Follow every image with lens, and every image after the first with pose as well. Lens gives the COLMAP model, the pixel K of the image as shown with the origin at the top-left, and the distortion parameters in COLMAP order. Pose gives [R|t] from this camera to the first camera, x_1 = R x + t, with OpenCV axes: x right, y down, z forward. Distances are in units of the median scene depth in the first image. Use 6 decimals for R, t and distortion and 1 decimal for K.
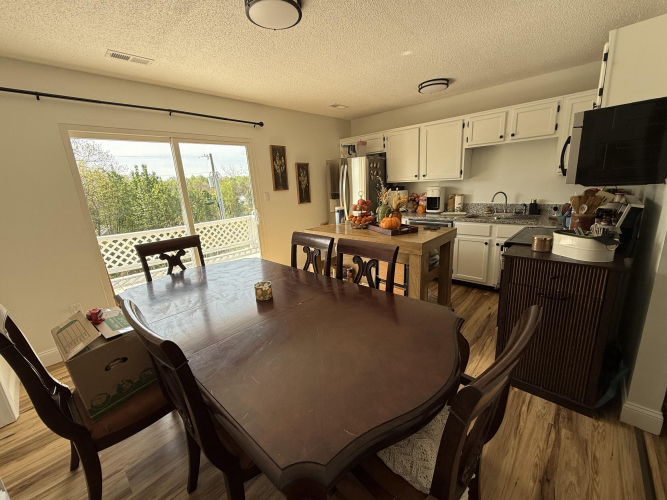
lens RADIAL K [[273.5, 0, 333.3], [0, 273.5, 247.7], [0, 0, 1]] dist [-0.000338, -0.000269]
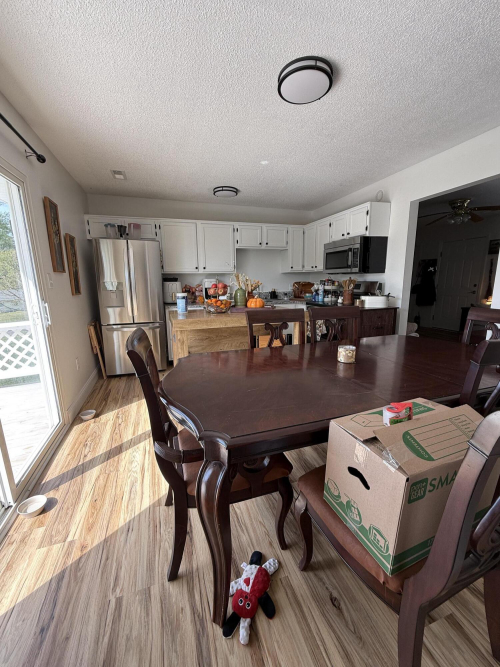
lens RADIAL K [[273.5, 0, 249.5], [0, 273.5, 336.8], [0, 0, 1]] dist [-0.000338, -0.000269]
pose [[0.492924, -0.129987, 0.860308, -0.615022], [0.190004, 0.980994, 0.039356, -0.001861], [-0.849073, 0.144062, 0.508253, 0.361816]]
